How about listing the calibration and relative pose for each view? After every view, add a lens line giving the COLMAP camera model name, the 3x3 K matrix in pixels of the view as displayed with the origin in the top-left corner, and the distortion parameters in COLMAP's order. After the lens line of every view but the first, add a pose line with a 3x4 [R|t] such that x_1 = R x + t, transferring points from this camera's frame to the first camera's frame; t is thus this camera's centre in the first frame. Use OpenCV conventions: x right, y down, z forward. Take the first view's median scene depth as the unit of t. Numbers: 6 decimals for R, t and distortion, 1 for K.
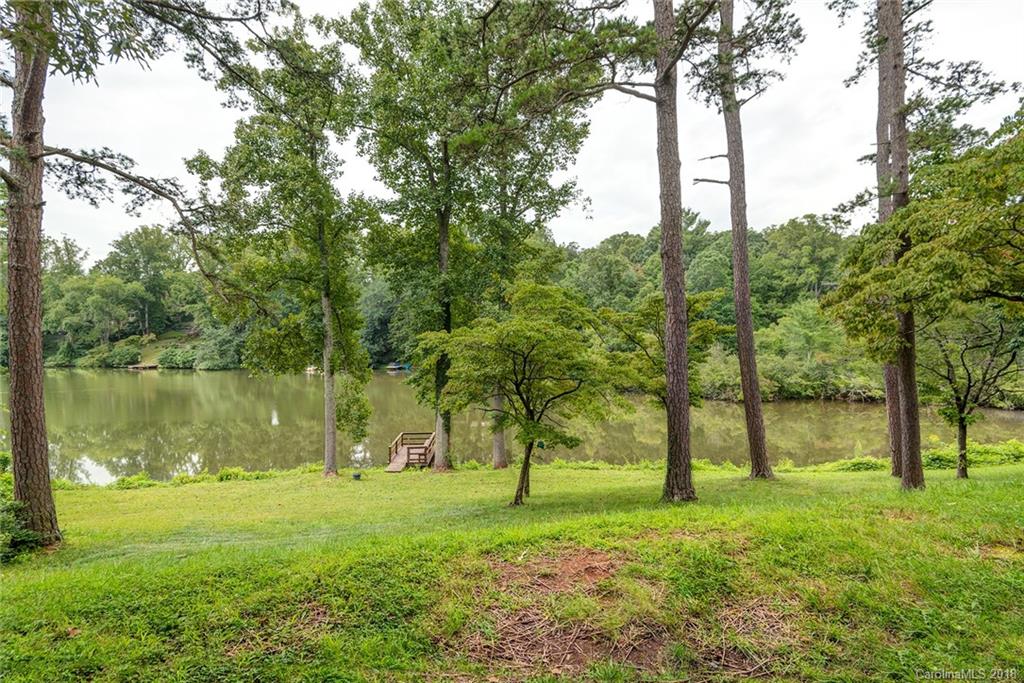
lens RADIAL K [[452.2, 0, 513.8], [0, 452.2, 338.7], [0, 0, 1]] dist [-0.010360, -0.004392]
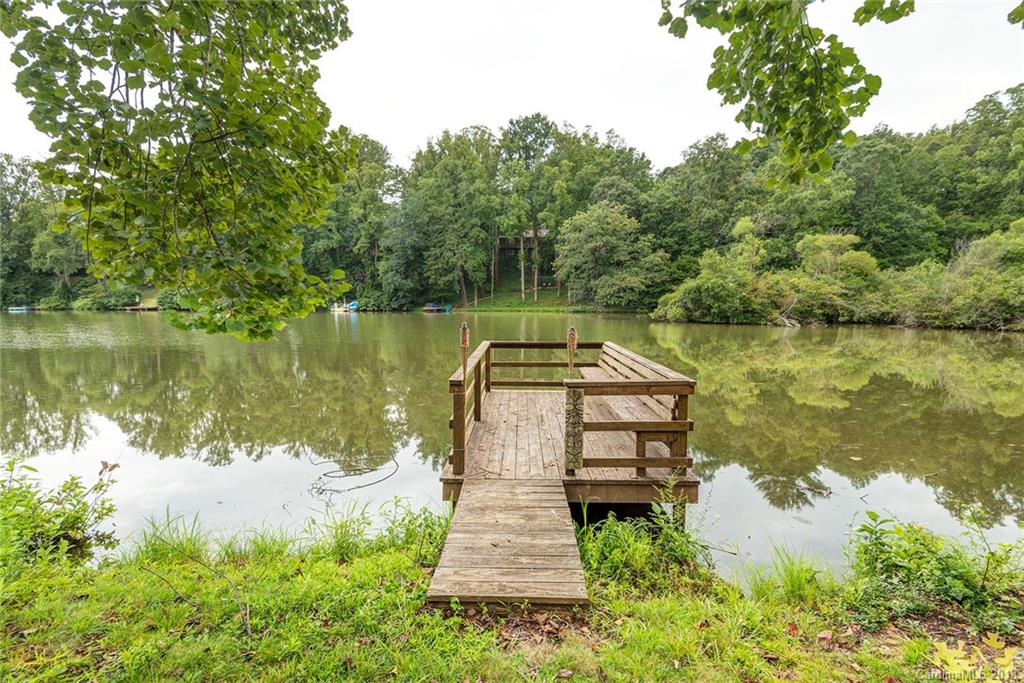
lens RADIAL K [[452.2, 0, 506.5], [0, 452.2, 339.1], [0, 0, 1]] dist [-0.010360, -0.004392]
pose [[0.996003, 0.004915, -0.089186, -0.062133], [0.002295, 0.996748, 0.080553, 0.053677], [0.089292, -0.080435, 0.992752, 0.213883]]
